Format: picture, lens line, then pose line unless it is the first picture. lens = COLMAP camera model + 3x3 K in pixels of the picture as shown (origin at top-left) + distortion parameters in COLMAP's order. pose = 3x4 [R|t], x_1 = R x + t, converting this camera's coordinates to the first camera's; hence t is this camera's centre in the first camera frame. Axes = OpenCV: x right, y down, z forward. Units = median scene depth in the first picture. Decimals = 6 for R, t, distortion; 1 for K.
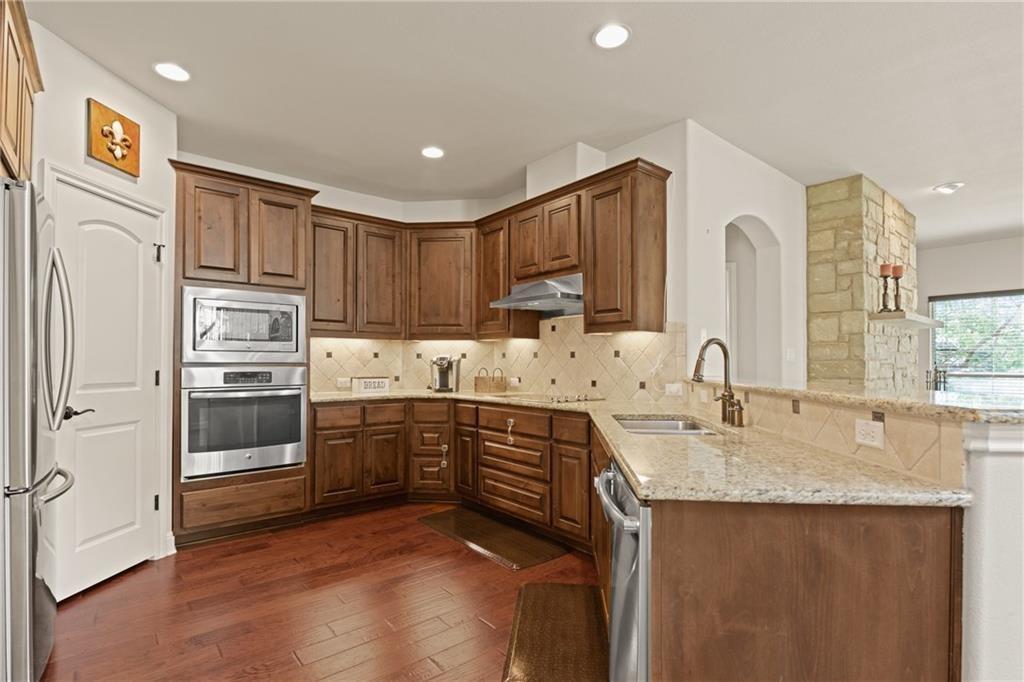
lens RADIAL K [[493.2, 0, 507.4], [0, 493.2, 360.3], [0, 0, 1]] dist [0.020192, 0.000259]
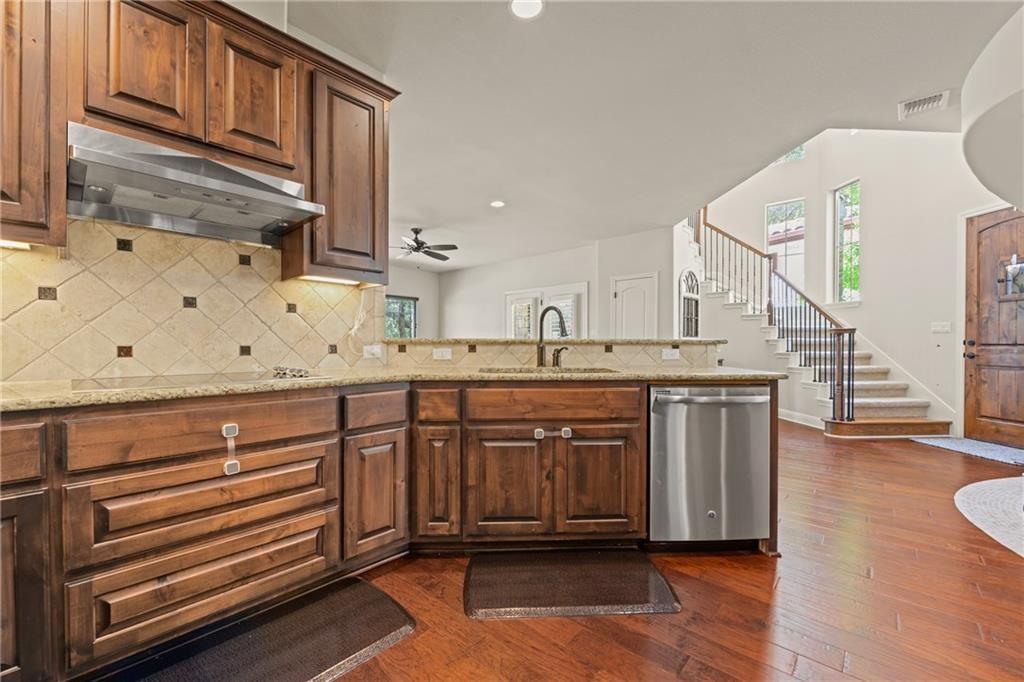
lens RADIAL K [[412.5, 0, 514.8], [0, 412.5, 345.1], [0, 0, 1]] dist [-0.005190, 0.000339]
pose [[-0.145064, -0.007765, 0.989392, -0.765305], [-0.007704, 0.999948, 0.006719, 0.062486], [-0.989392, -0.006648, -0.145116, 1.352994]]
